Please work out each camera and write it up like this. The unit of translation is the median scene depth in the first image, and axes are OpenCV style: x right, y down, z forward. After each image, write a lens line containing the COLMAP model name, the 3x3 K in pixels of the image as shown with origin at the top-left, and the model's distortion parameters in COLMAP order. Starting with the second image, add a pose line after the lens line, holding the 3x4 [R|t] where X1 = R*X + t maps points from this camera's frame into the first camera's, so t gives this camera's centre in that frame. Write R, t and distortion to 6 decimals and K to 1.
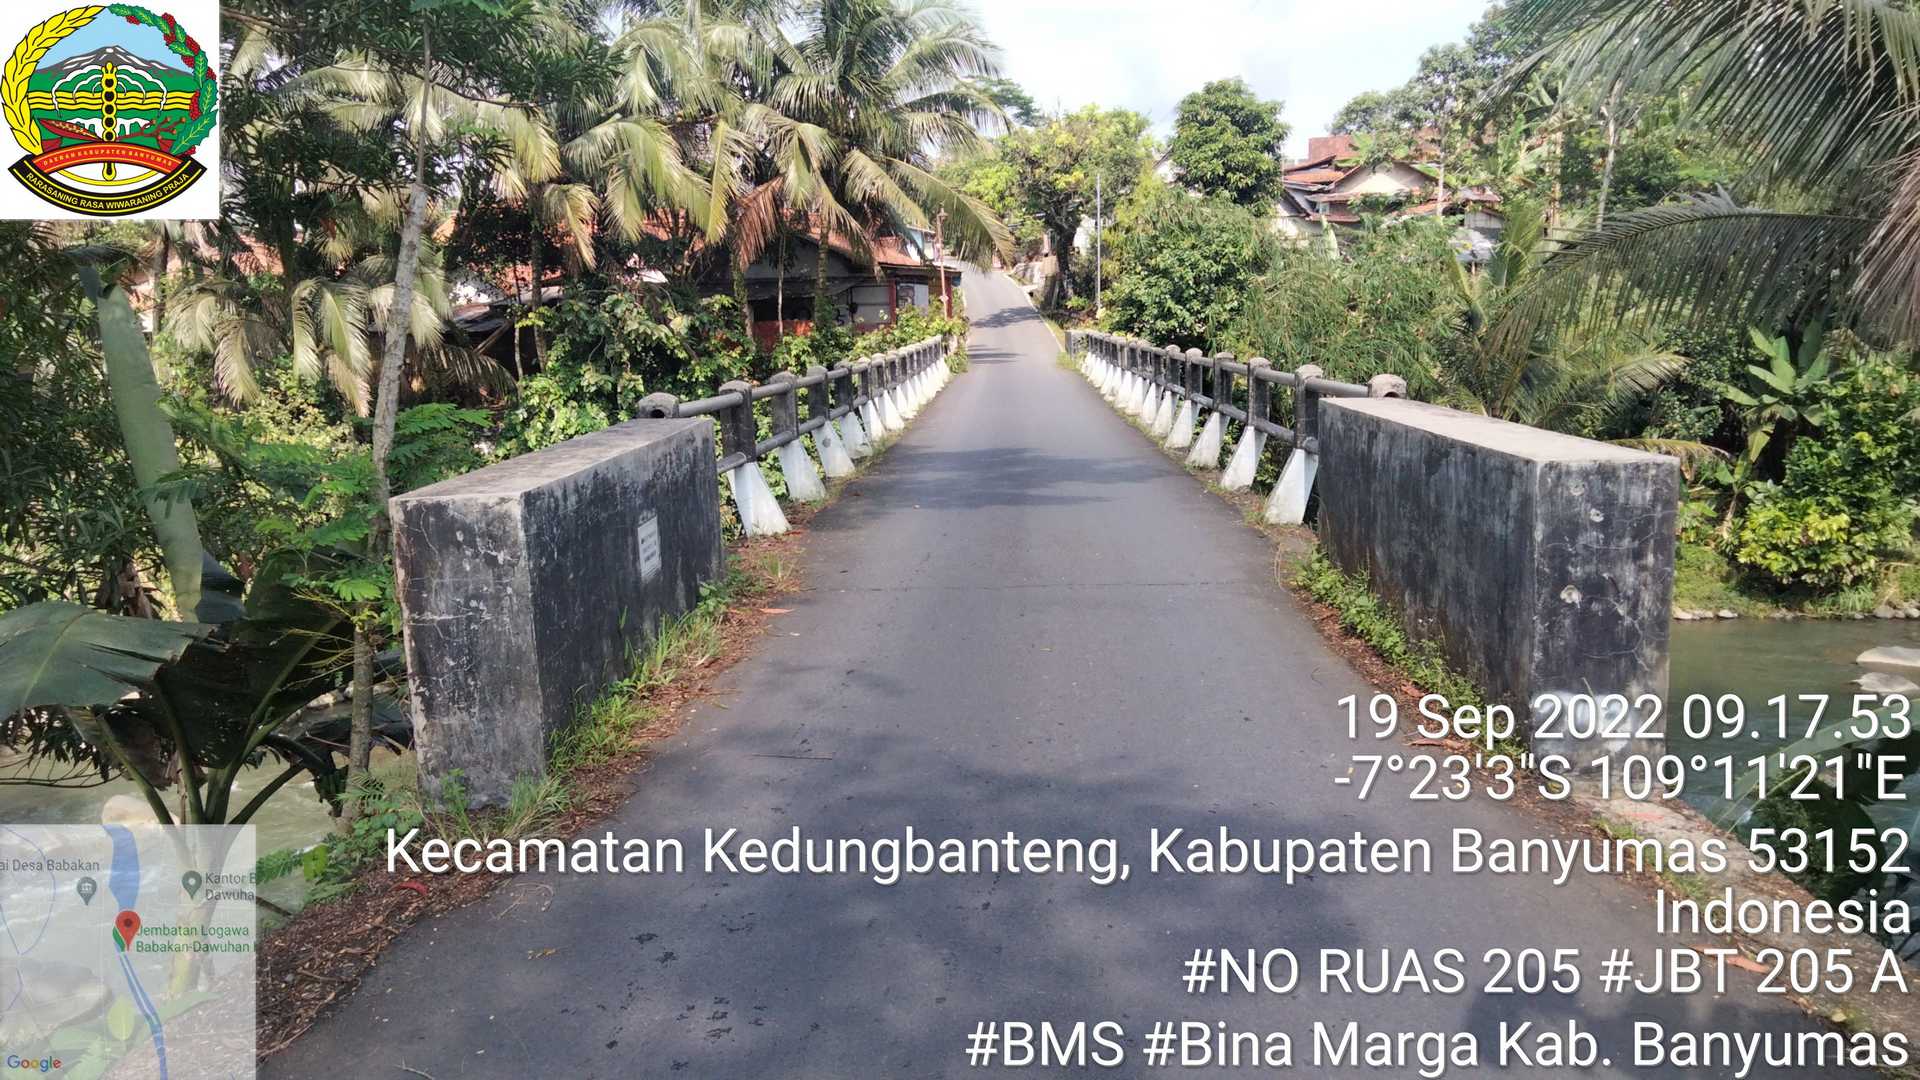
lens RADIAL K [[1467.1, 0, 960.0], [0, 1467.1, 540.0], [0, 0, 1]] dist [0.005158, 0.002270]
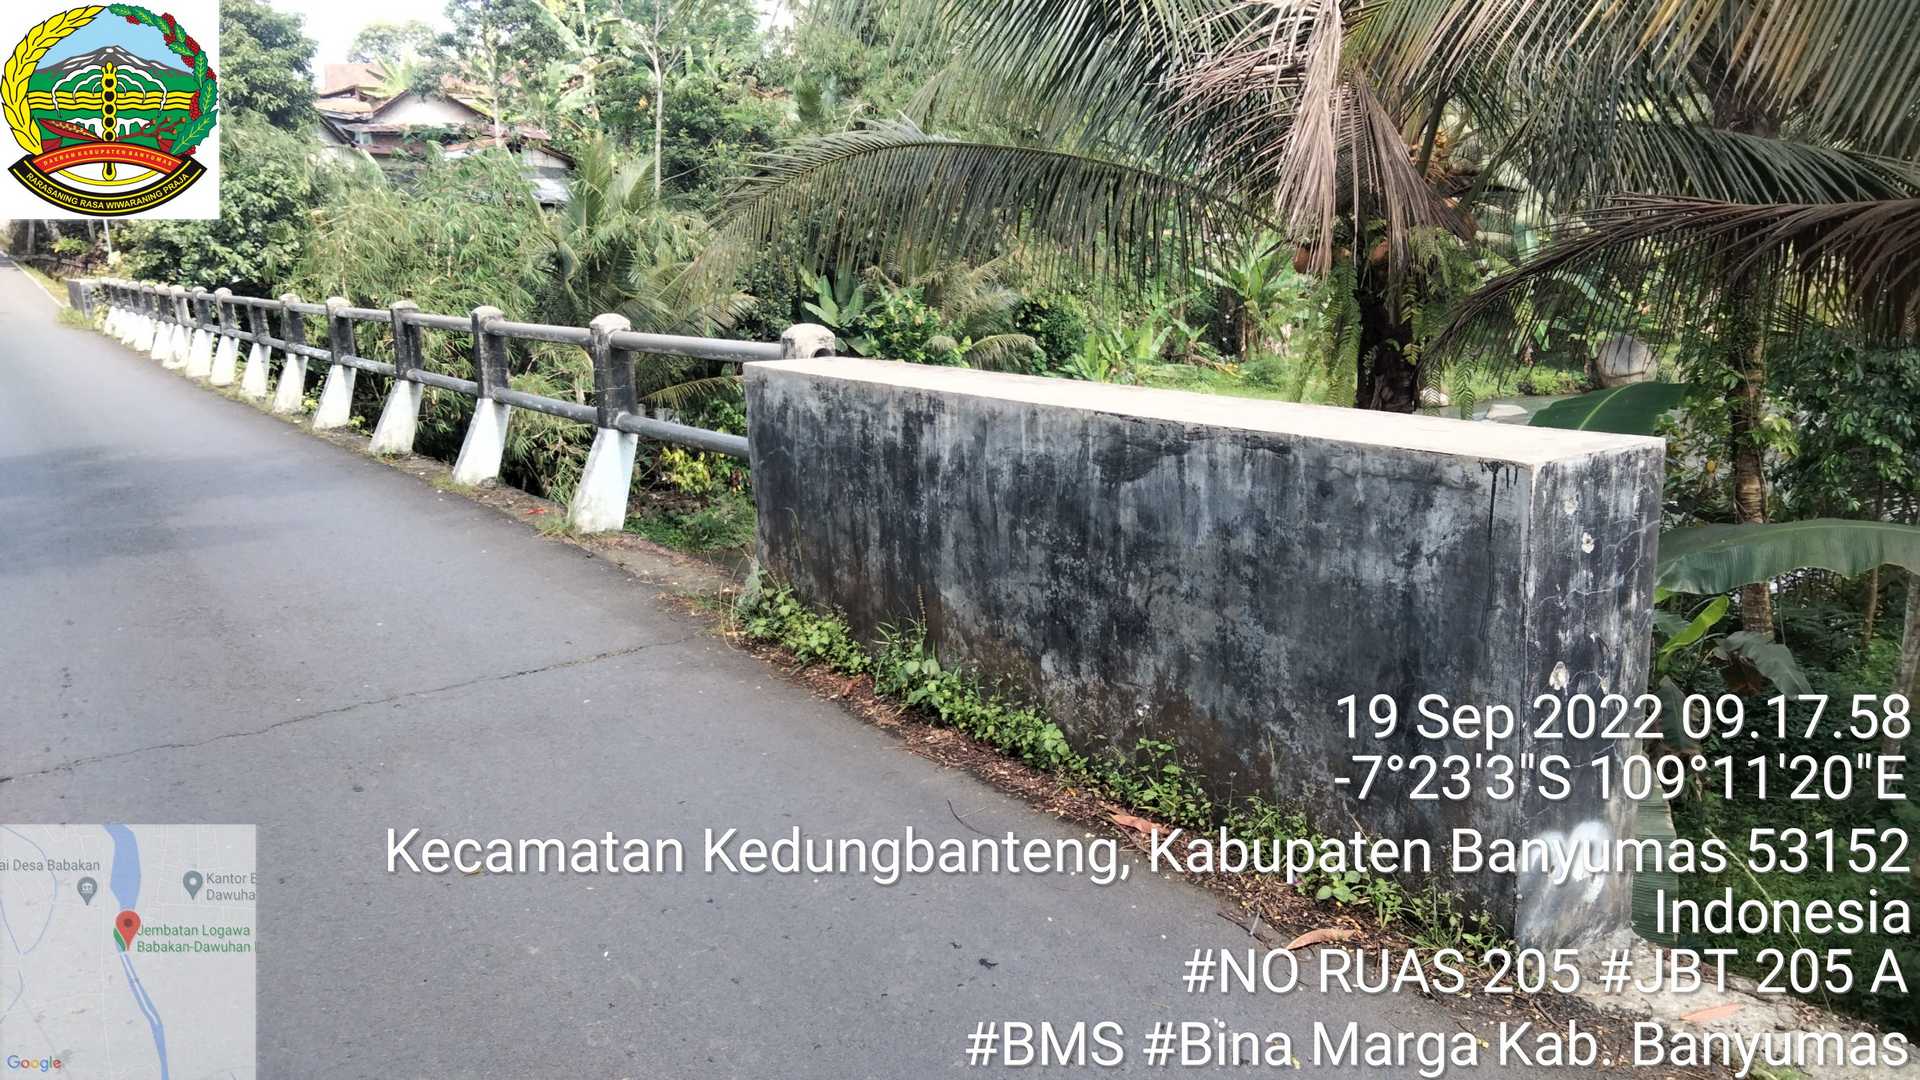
lens RADIAL K [[1467.1, 0, 960.0], [0, 1467.1, 540.0], [0, 0, 1]] dist [0.005158, 0.002270]
pose [[0.805766, -0.121575, 0.579621, -0.021093], [0.100423, 0.992578, 0.068588, -0.013909], [-0.583658, 0.002941, 0.811995, 0.106160]]
